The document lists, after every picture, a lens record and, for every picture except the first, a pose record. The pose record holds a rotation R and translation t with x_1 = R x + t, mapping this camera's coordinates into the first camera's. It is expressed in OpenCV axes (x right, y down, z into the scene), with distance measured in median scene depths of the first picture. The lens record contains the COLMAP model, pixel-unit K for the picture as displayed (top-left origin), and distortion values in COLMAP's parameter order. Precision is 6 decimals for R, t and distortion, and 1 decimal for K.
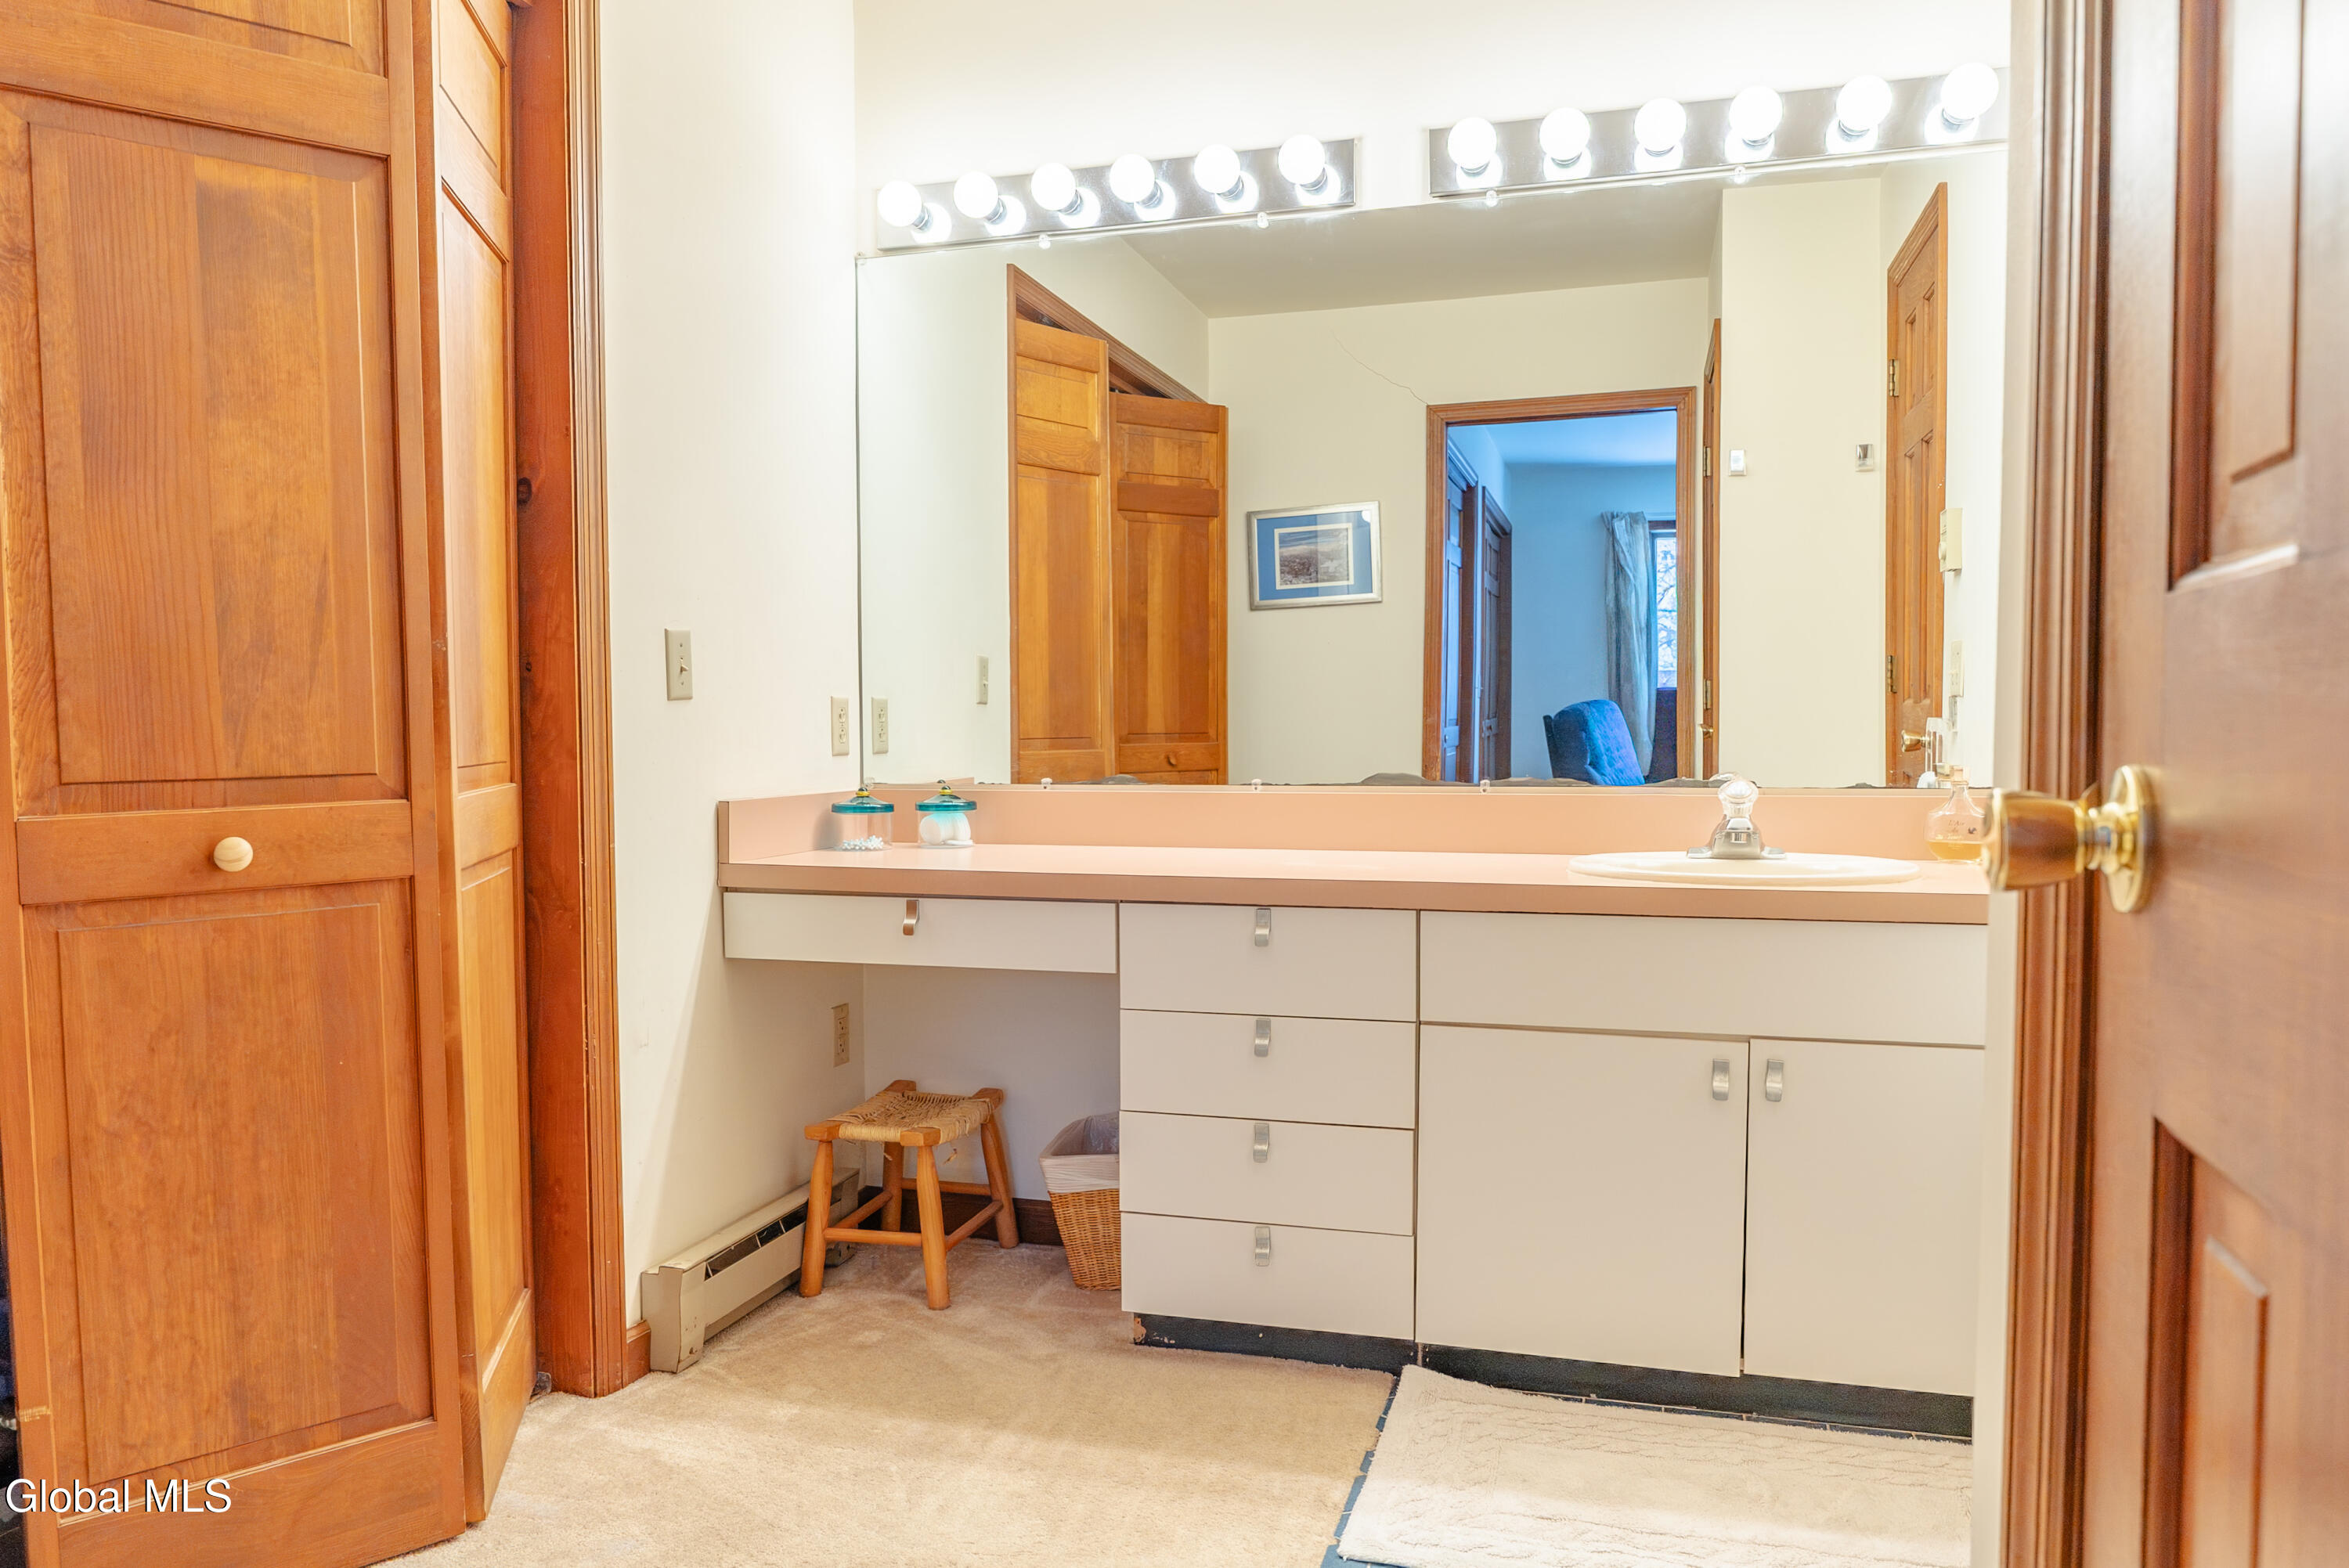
lens RADIAL K [[1624.2, 0, 1185.0], [0, 1624.2, 784.5], [0, 0, 1]] dist [-0.021203, 0.003924]
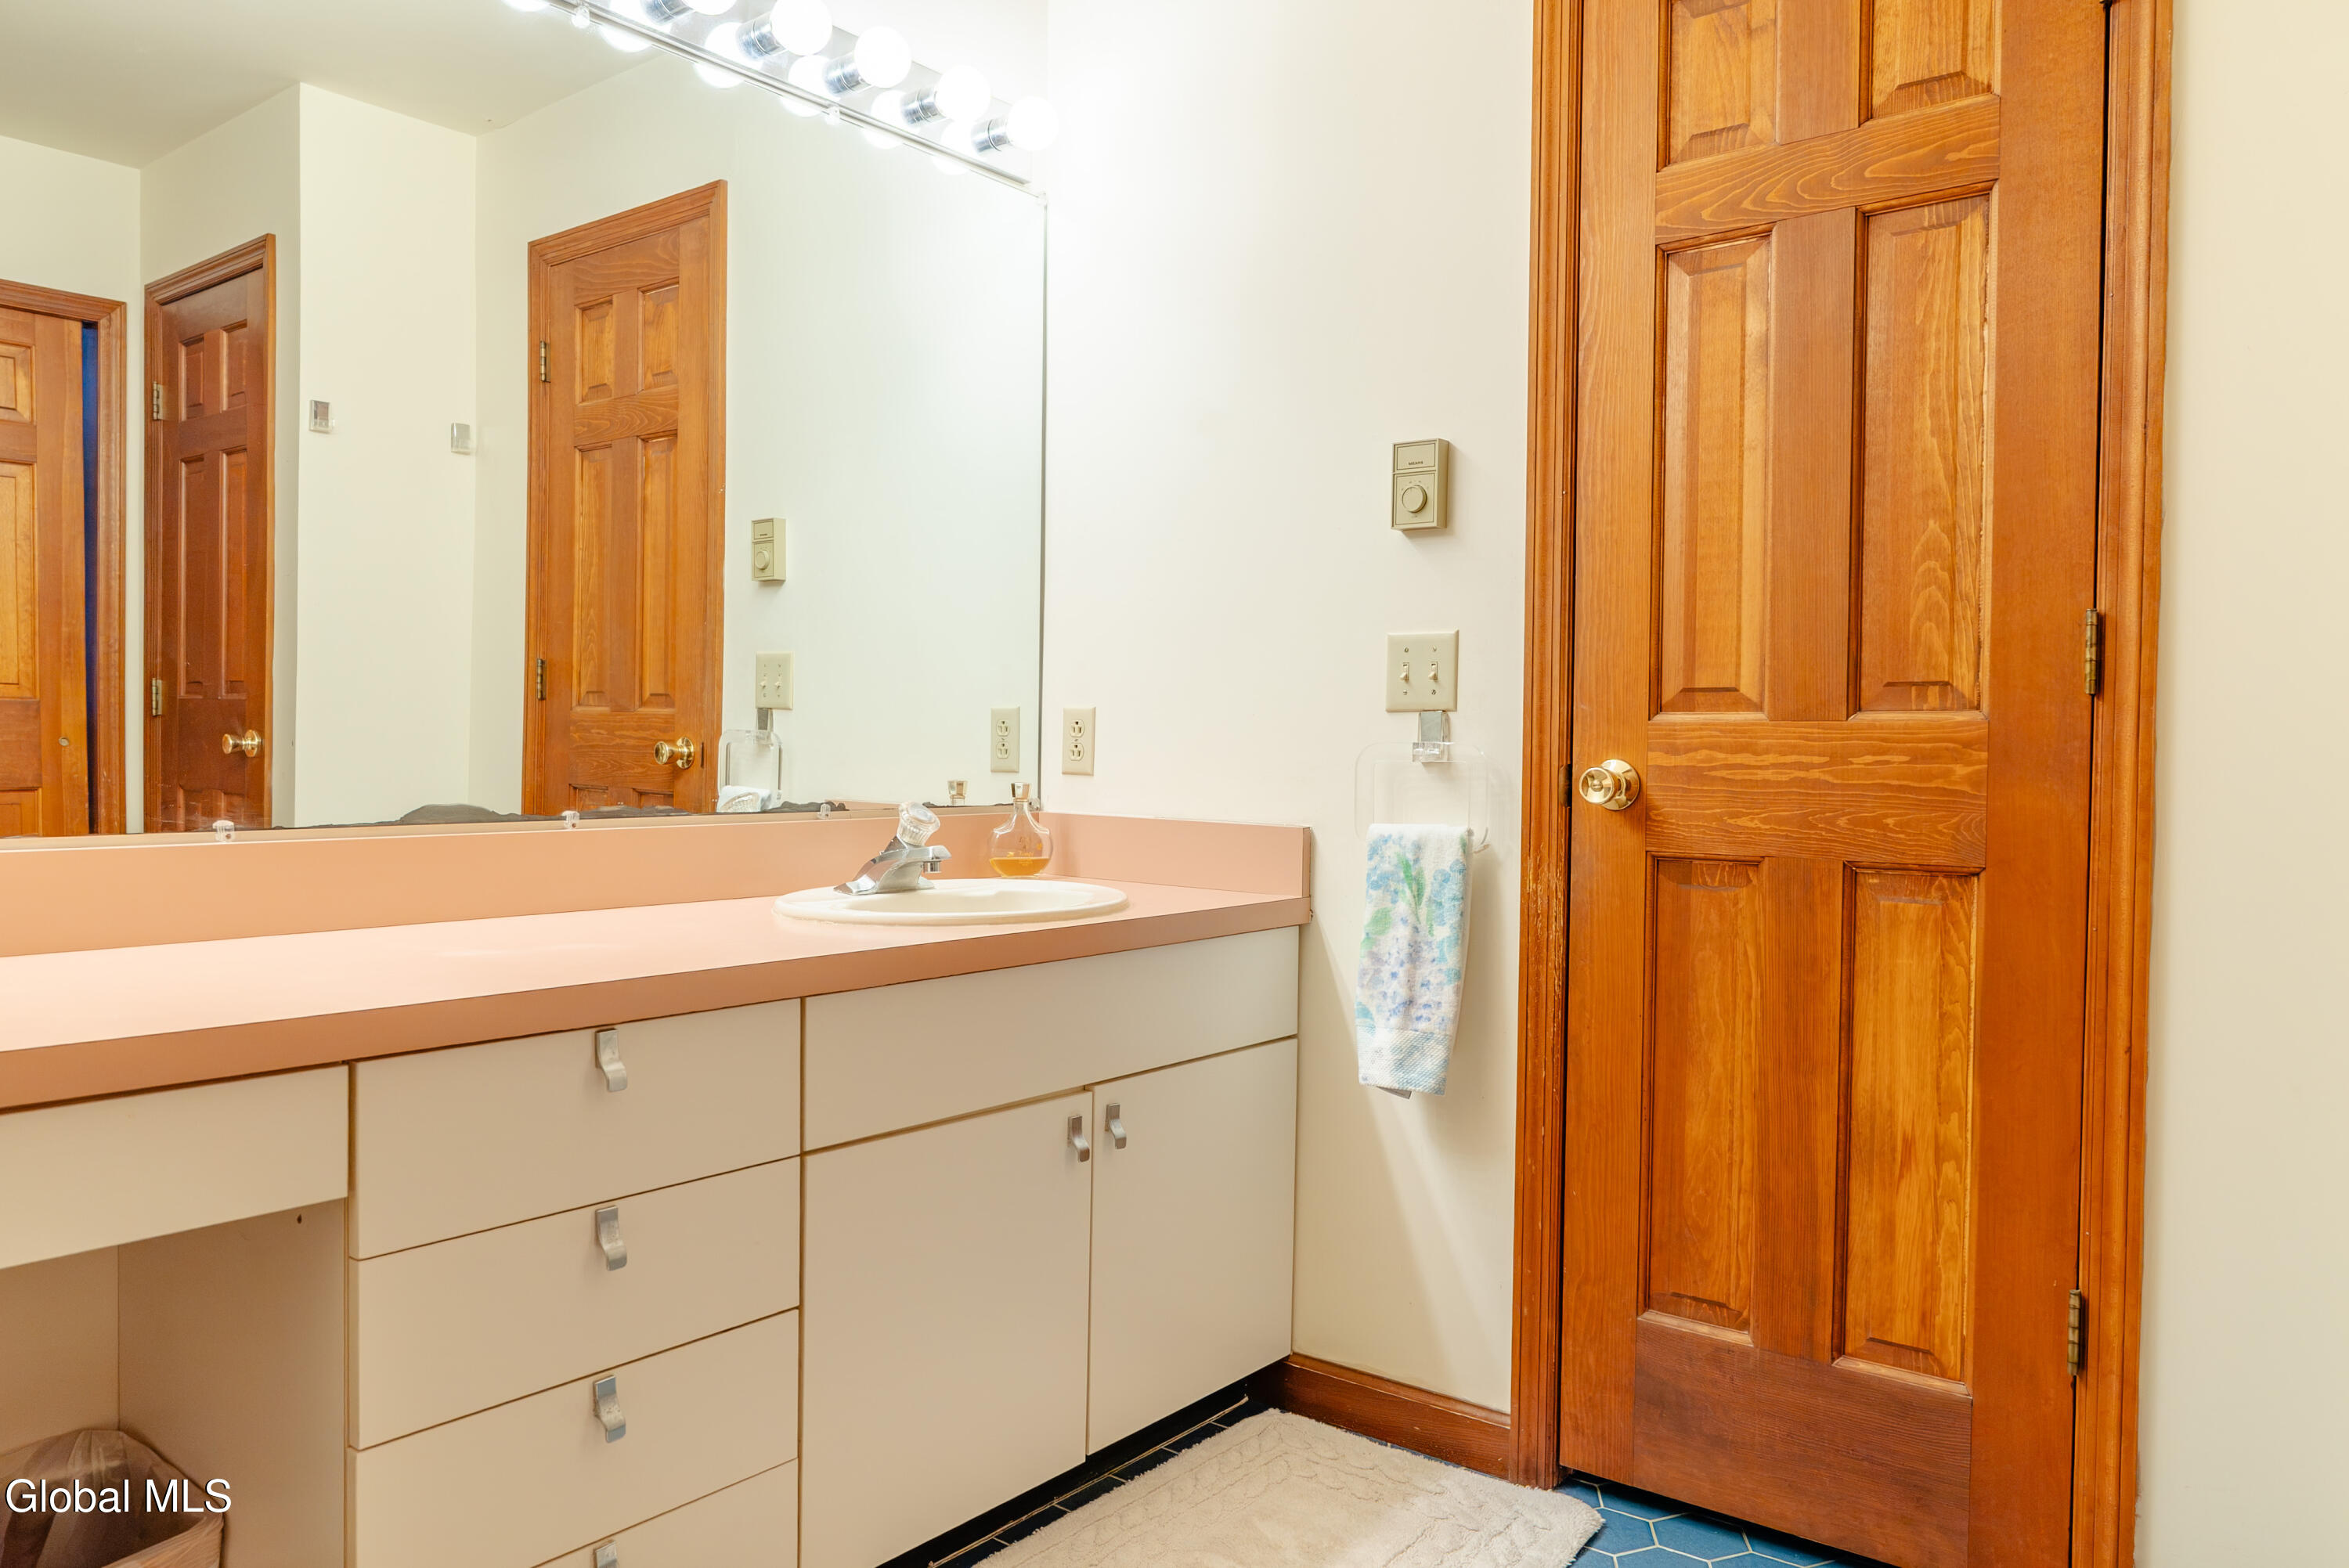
lens RADIAL K [[1624.2, 0, 1185.0], [0, 1624.2, 784.5], [0, 0, 1]] dist [-0.021203, 0.003924]
pose [[0.367782, -0.014481, 0.929799, -0.448593], [0.021262, 0.999748, 0.007160, -0.016757], [-0.929669, 0.017136, 0.367998, 0.577981]]
